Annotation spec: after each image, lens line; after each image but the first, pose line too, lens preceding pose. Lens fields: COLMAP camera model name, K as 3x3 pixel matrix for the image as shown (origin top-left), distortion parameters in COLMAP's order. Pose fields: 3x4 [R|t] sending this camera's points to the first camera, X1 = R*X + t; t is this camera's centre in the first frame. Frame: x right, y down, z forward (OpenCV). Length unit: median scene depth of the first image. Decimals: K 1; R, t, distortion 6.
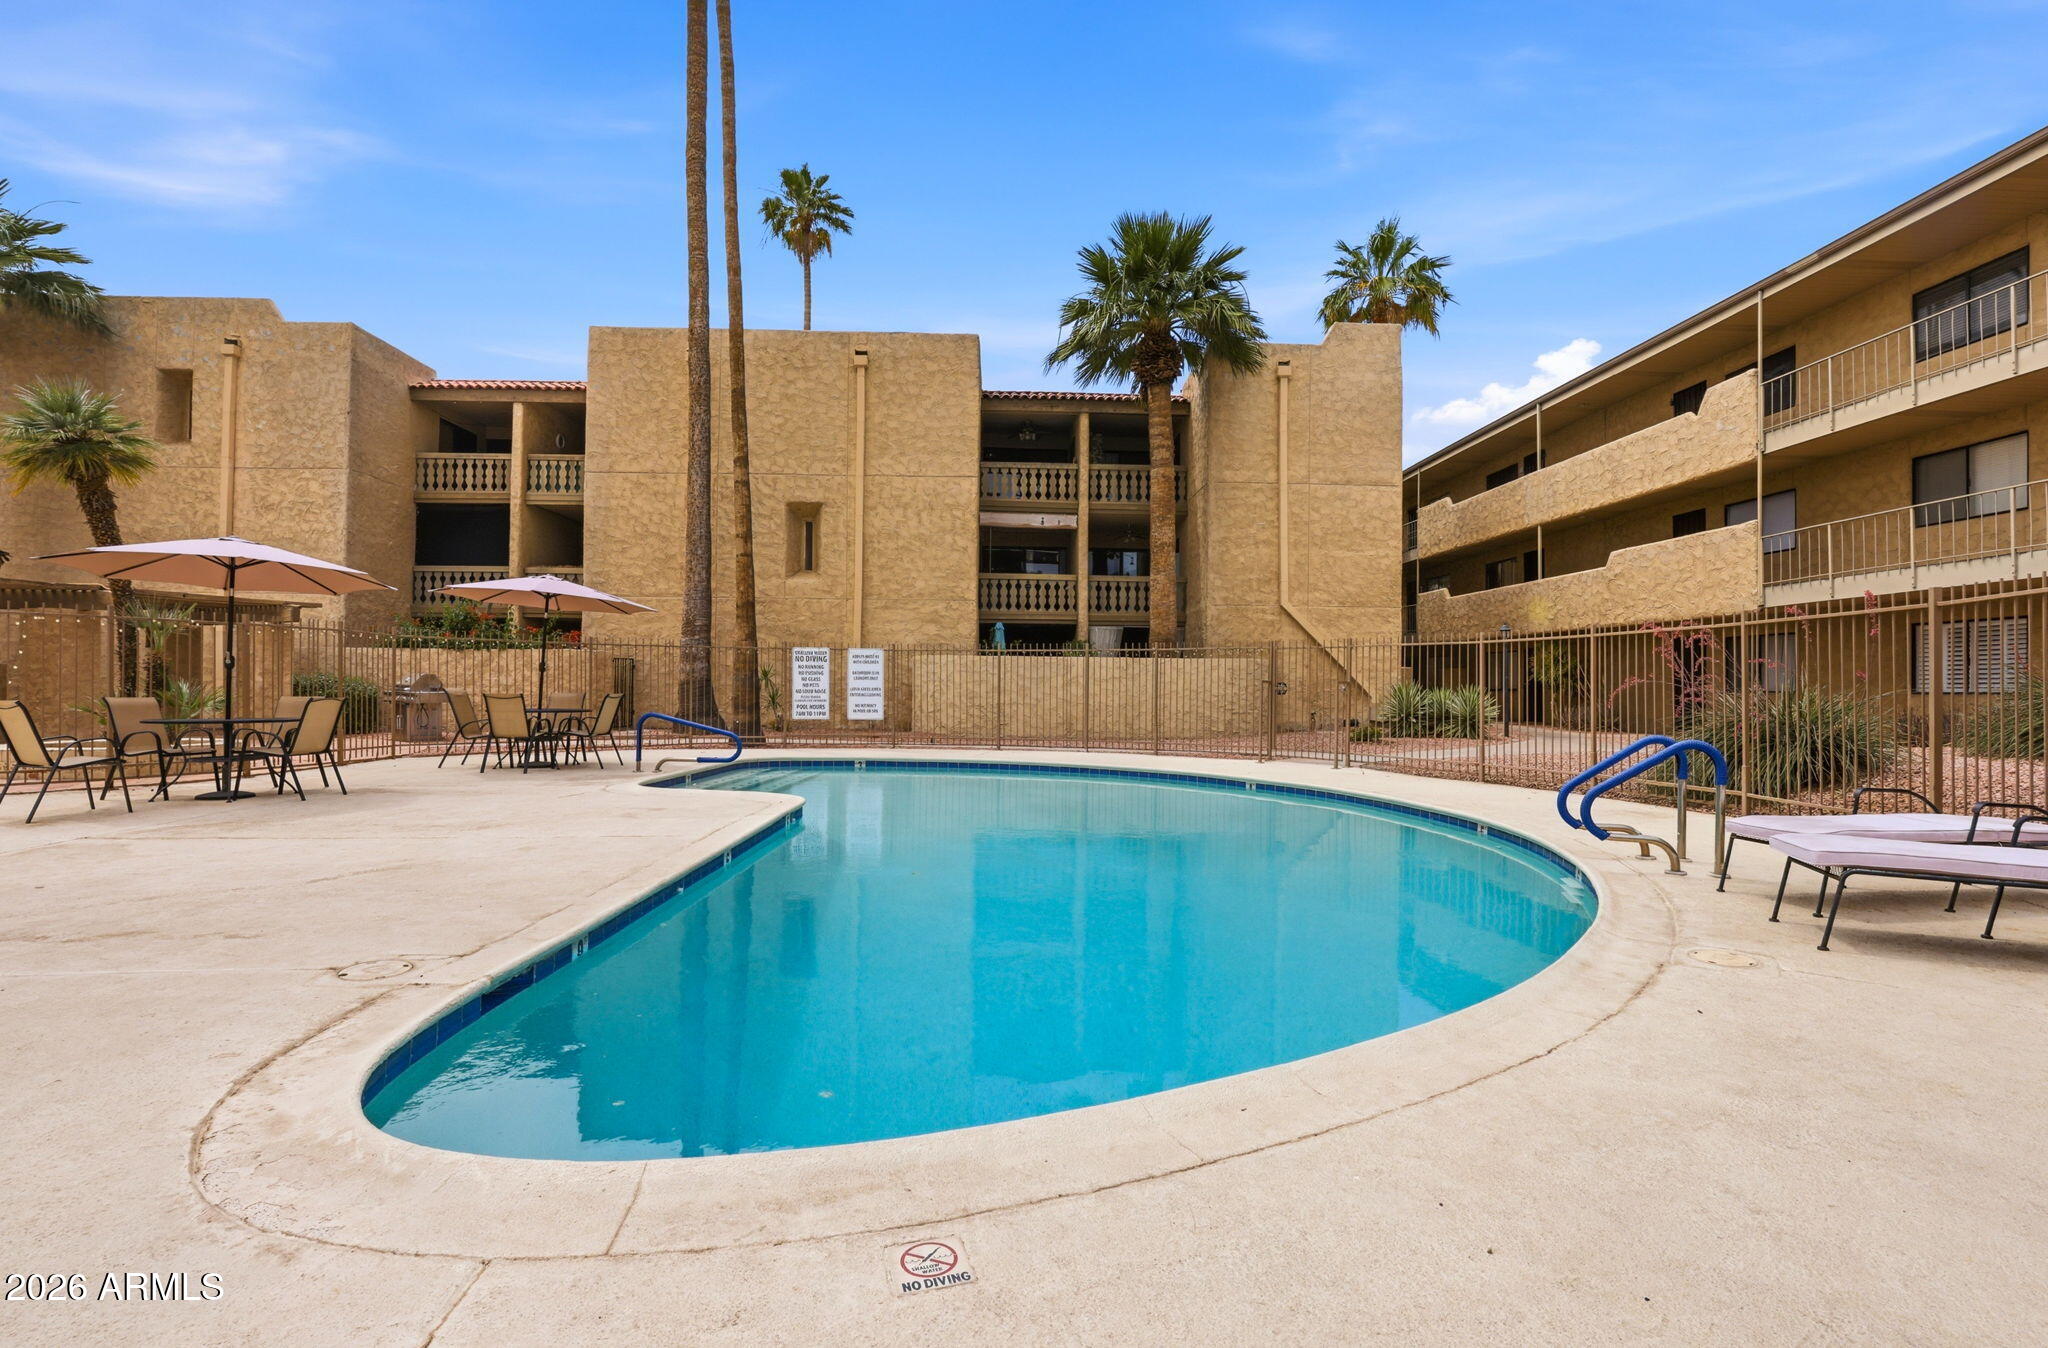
lens RADIAL K [[938.5, 0, 1024.0], [0, 938.5, 674.0], [0, 0, 1]] dist [-0.007420, -0.000135]
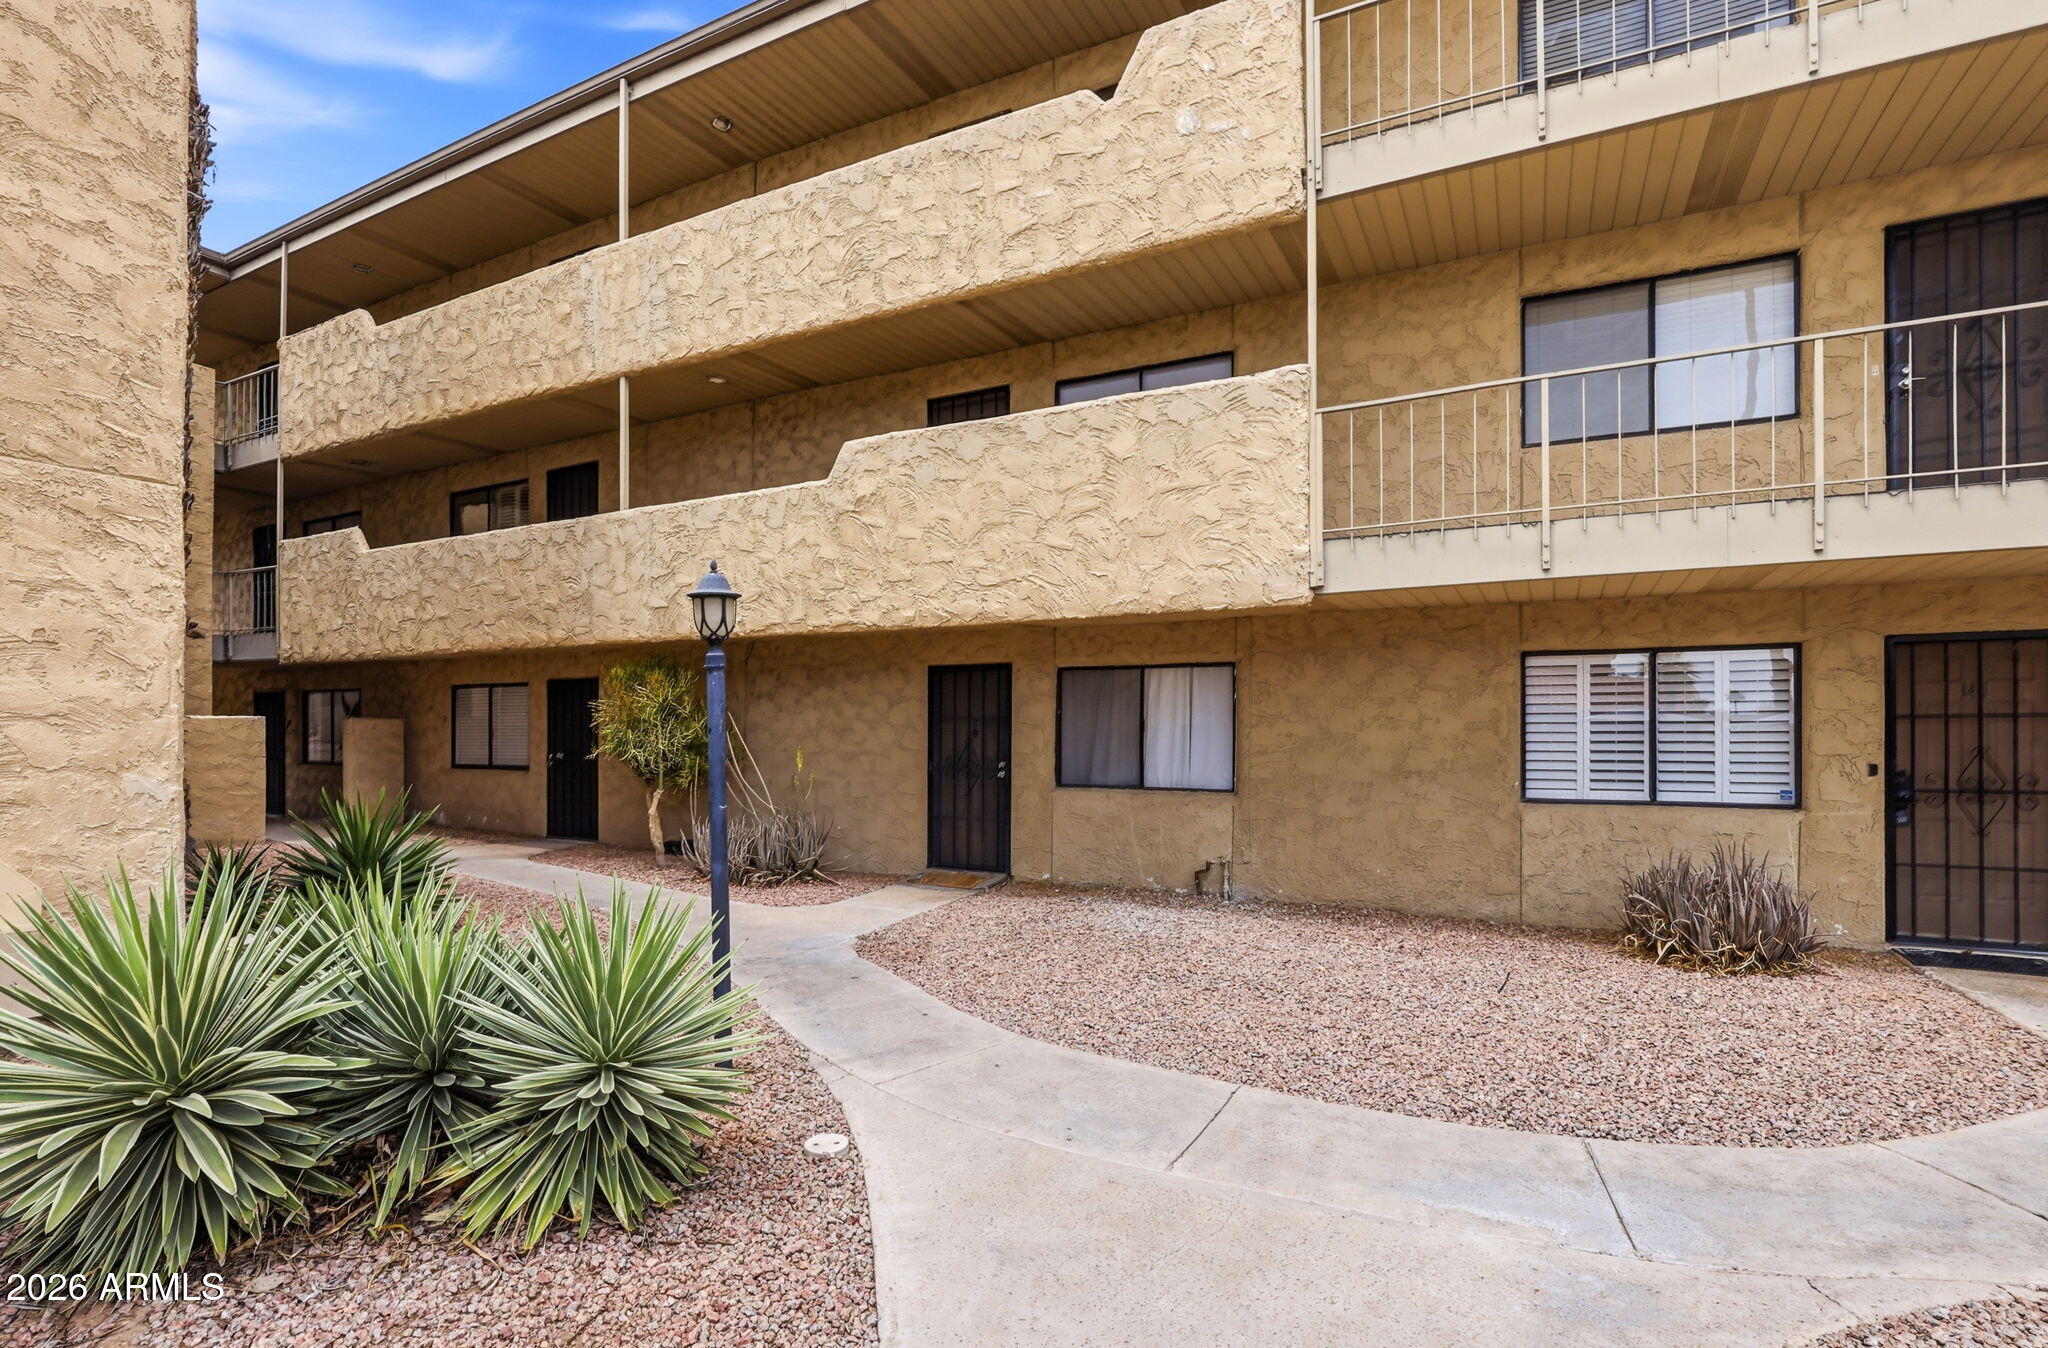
lens RADIAL K [[961.3, 0, 1030.2], [0, 961.3, 721.9], [0, 0, 1]] dist [-0.021781, -0.000208]
pose [[0.483876, -0.013169, 0.875037, 0.290383], [-0.004569, 0.999835, 0.017573, -0.018168], [-0.875124, -0.012501, 0.483736, 0.689499]]
